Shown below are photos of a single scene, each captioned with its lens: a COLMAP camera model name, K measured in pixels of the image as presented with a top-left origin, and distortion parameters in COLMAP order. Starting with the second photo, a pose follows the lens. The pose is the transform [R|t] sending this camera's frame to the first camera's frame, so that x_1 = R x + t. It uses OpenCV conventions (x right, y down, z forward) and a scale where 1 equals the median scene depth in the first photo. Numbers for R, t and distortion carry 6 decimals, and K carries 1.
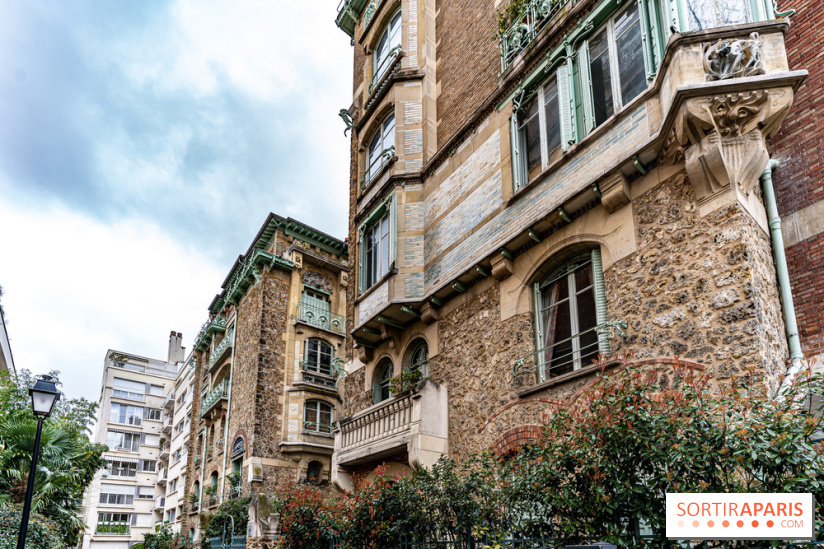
lens RADIAL K [[790.8, 0, 412.0], [0, 790.8, 274.5], [0, 0, 1]] dist [-0.001190, -0.001467]
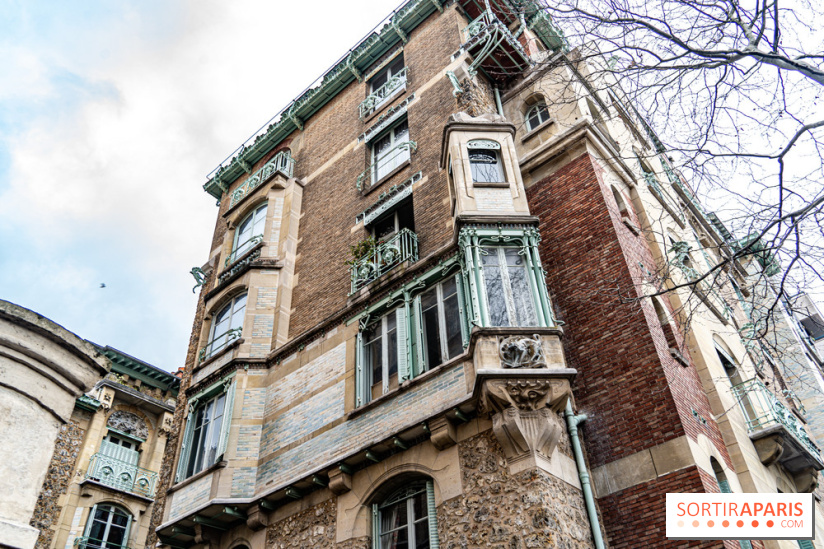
lens RADIAL K [[682.4, 0, 408.8], [0, 682.4, 233.3], [0, 0, 1]] dist [-0.000993, 0.003169]
pose [[0.967163, 0.146177, 0.207913, -0.012913], [-0.044069, 0.902112, -0.429245, 0.060196], [-0.250307, 0.405987, 0.878932, 0.158919]]
